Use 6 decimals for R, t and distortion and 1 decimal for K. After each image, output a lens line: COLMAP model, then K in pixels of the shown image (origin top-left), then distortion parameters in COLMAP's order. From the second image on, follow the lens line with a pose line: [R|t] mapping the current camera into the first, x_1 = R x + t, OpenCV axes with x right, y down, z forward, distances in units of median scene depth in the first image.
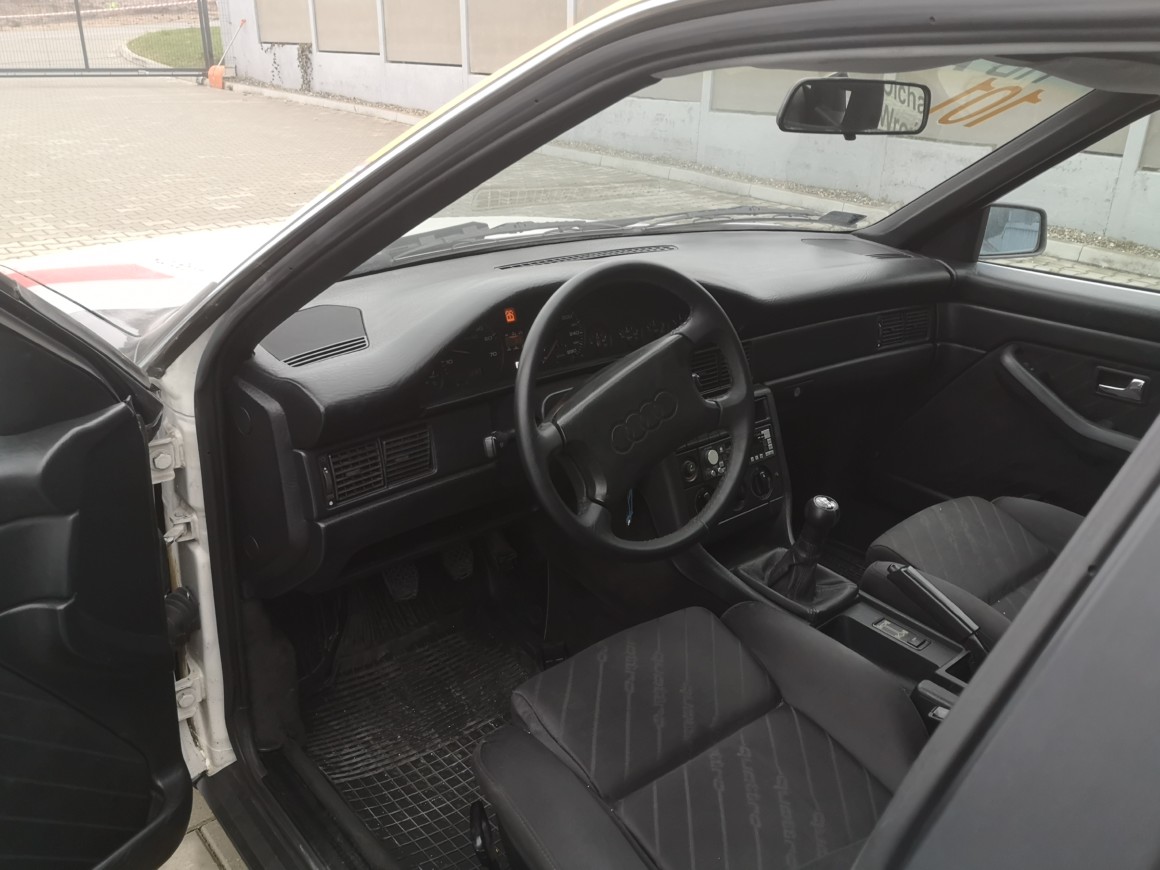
lens RADIAL K [[928.3, 0, 576.3], [0, 928.3, 439.9], [0, 0, 1]] dist [-0.004474, -0.005076]
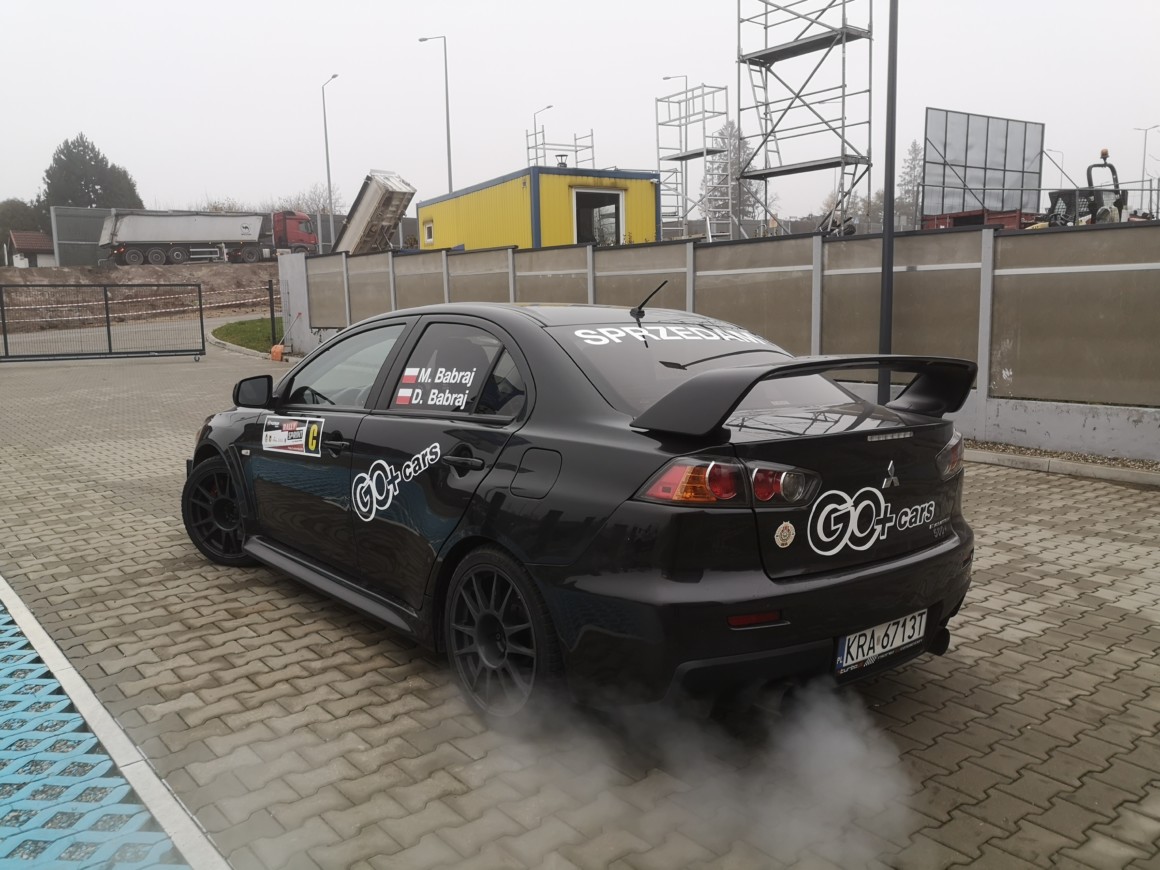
lens RADIAL K [[933.6, 0, 583.7], [0, 933.6, 440.6], [0, 0, 1]] dist [0.017521, -0.032913]
pose [[0.998589, -0.033352, -0.041313, 0.112260], [0.021015, 0.962820, -0.269324, 0.110031], [0.048759, 0.268076, 0.962163, -0.260802]]
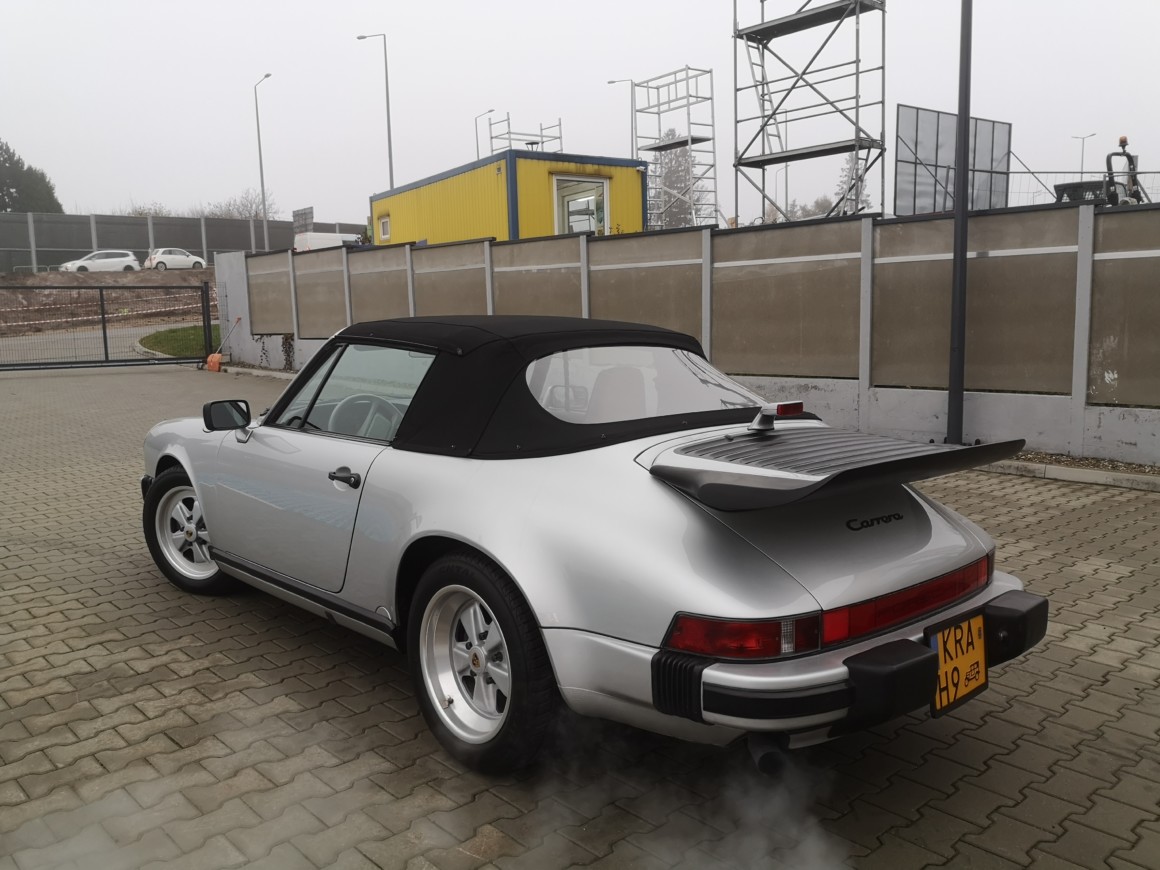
lens RADIAL K [[933.3, 0, 580.2], [0, 933.3, 440.0], [0, 0, 1]] dist [0.010611, -0.023372]
pose [[0.998661, -0.046564, 0.022551, 0.057750], [0.050999, 0.959357, -0.277548, 0.069913], [-0.008711, 0.278327, 0.960447, -0.150923]]
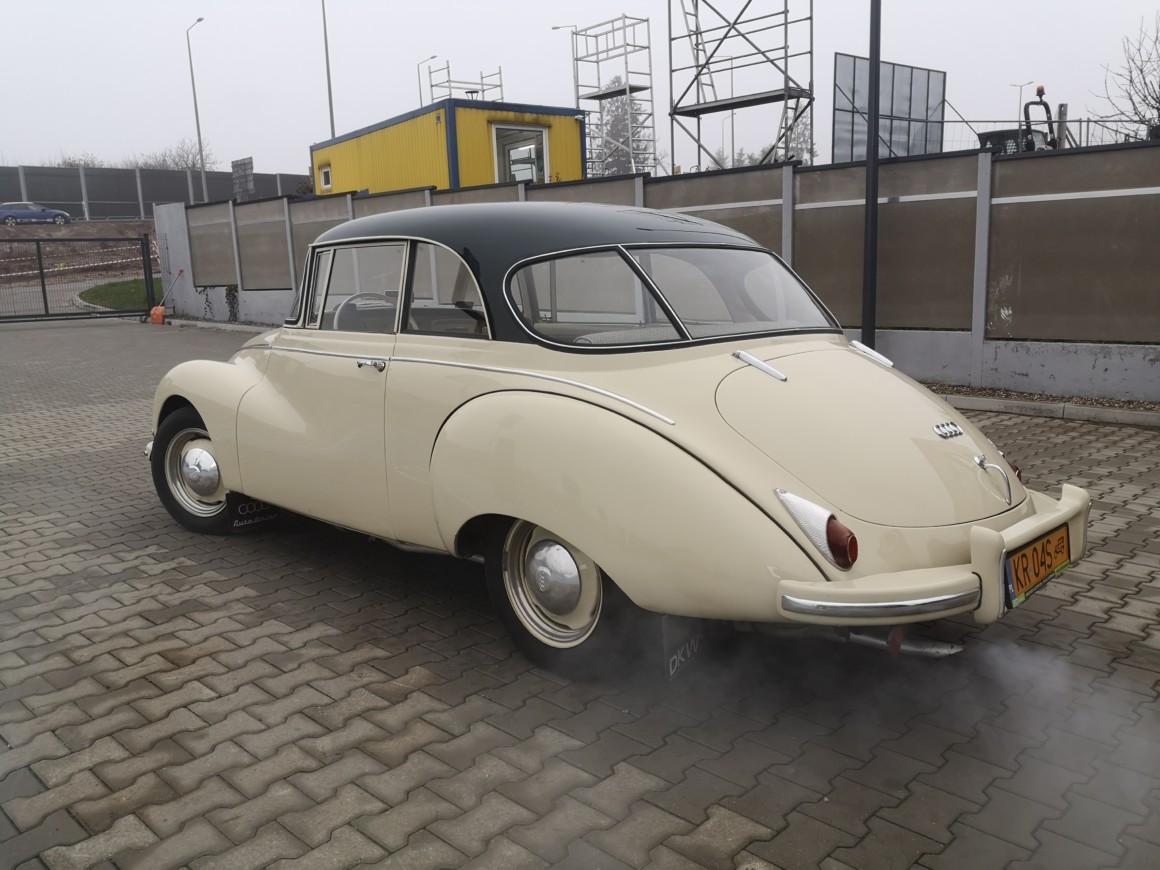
lens RADIAL K [[935.2, 0, 581.8], [0, 935.2, 440.4], [0, 0, 1]] dist [-0.007101, 0.009321]
pose [[0.995220, -0.066276, 0.071730, 0.065590], [0.080886, 0.970970, -0.225109, 0.088104], [-0.054729, 0.229835, 0.971690, -0.180921]]
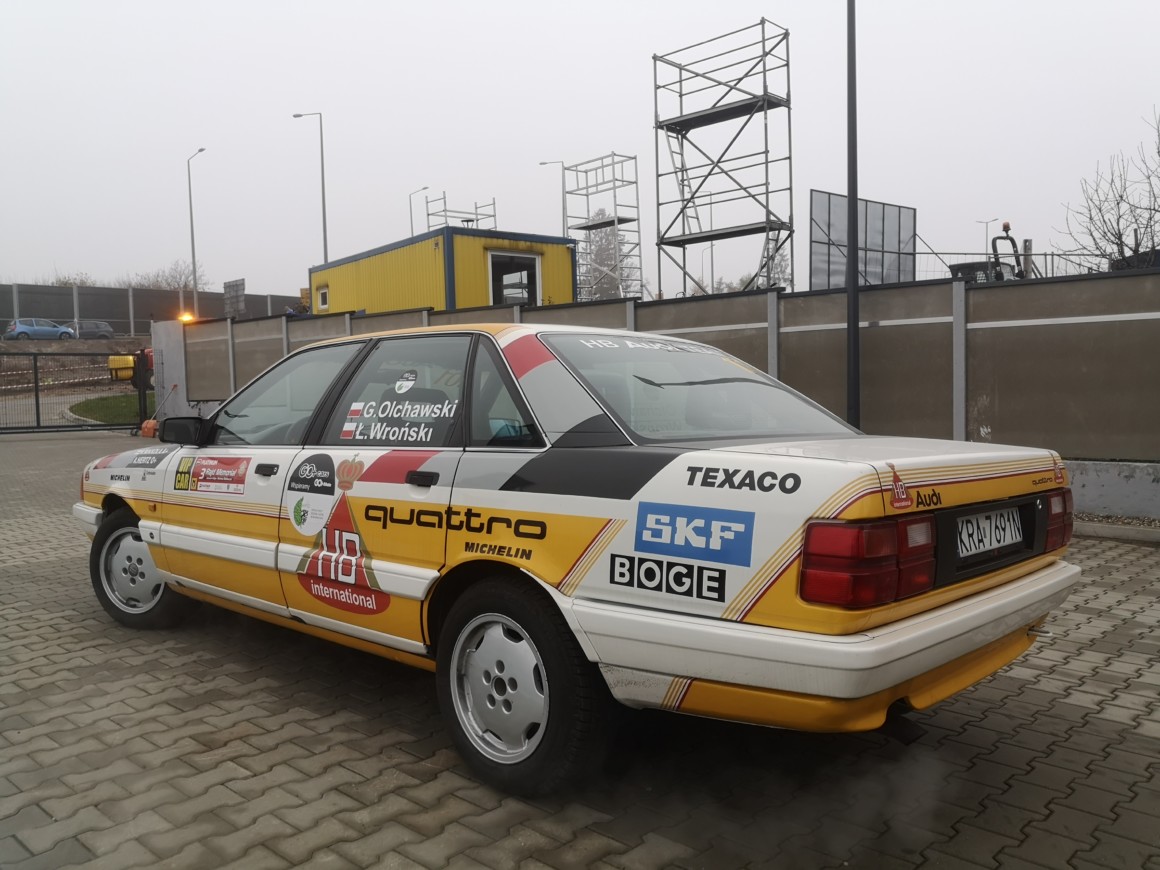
lens RADIAL K [[934.8, 0, 582.7], [0, 934.8, 443.1], [0, 0, 1]] dist [0.028400, -0.049595]
pose [[0.993906, -0.046823, 0.099796, 0.055227], [0.078610, 0.935717, -0.343881, 0.097236], [-0.077279, 0.349631, 0.933695, -0.193215]]
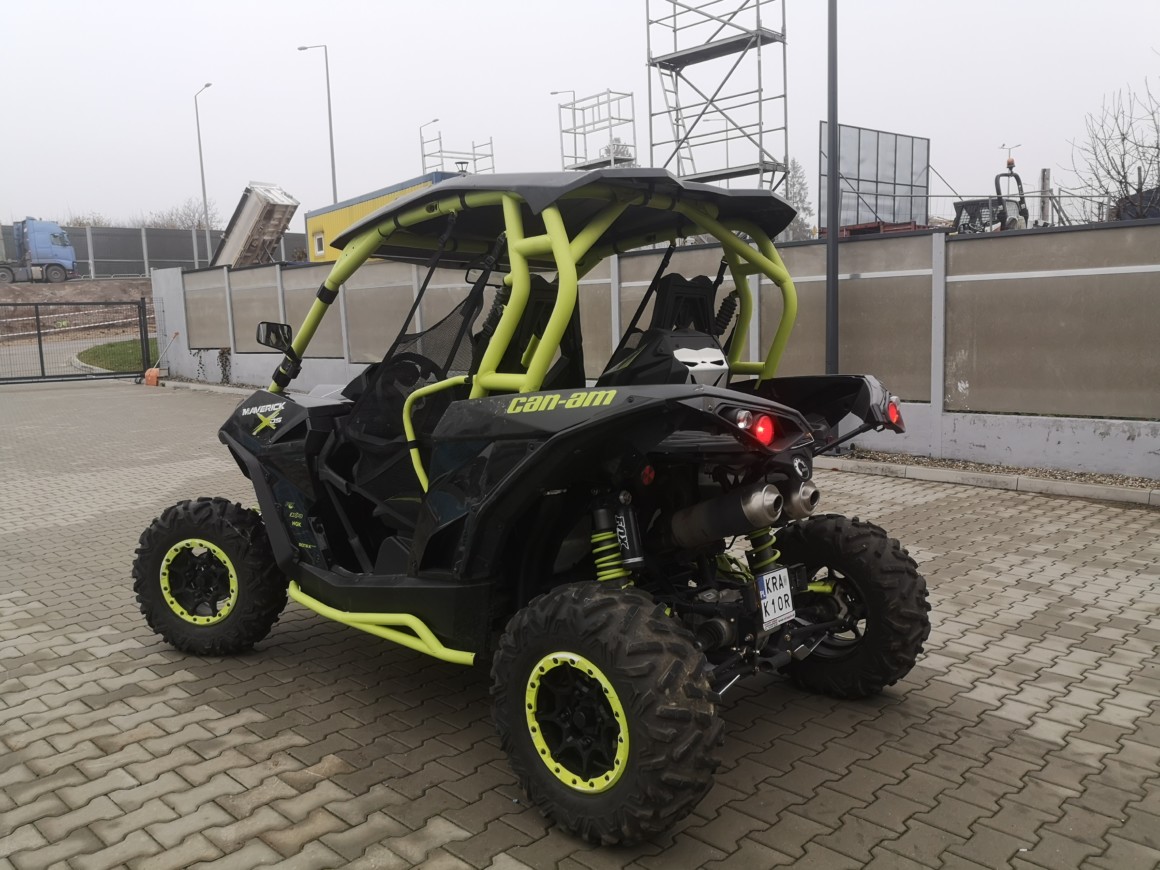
lens RADIAL K [[933.3, 0, 580.2], [0, 933.3, 440.0], [0, 0, 1]] dist [0.010611, -0.023372]
pose [[0.995569, -0.060500, 0.071987, 0.085863], [0.078402, 0.956728, -0.280224, 0.083079], [-0.051919, 0.284626, 0.957232, -0.198569]]
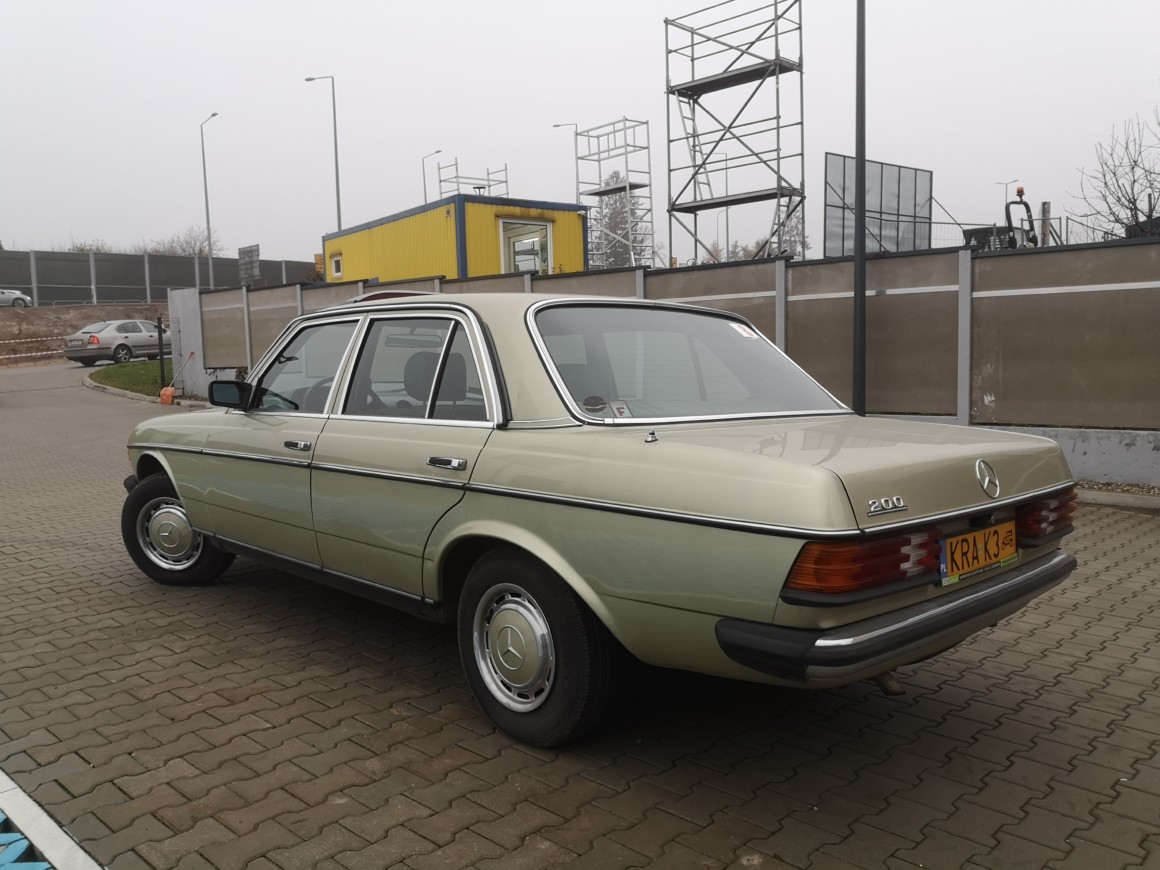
lens RADIAL K [[934.8, 0, 582.7], [0, 934.8, 443.1], [0, 0, 1]] dist [0.028400, -0.049595]
pose [[0.995324, -0.051146, 0.081946, 0.058479], [0.074198, 0.947986, -0.309544, 0.099231], [-0.061852, 0.314177, 0.947347, -0.205245]]
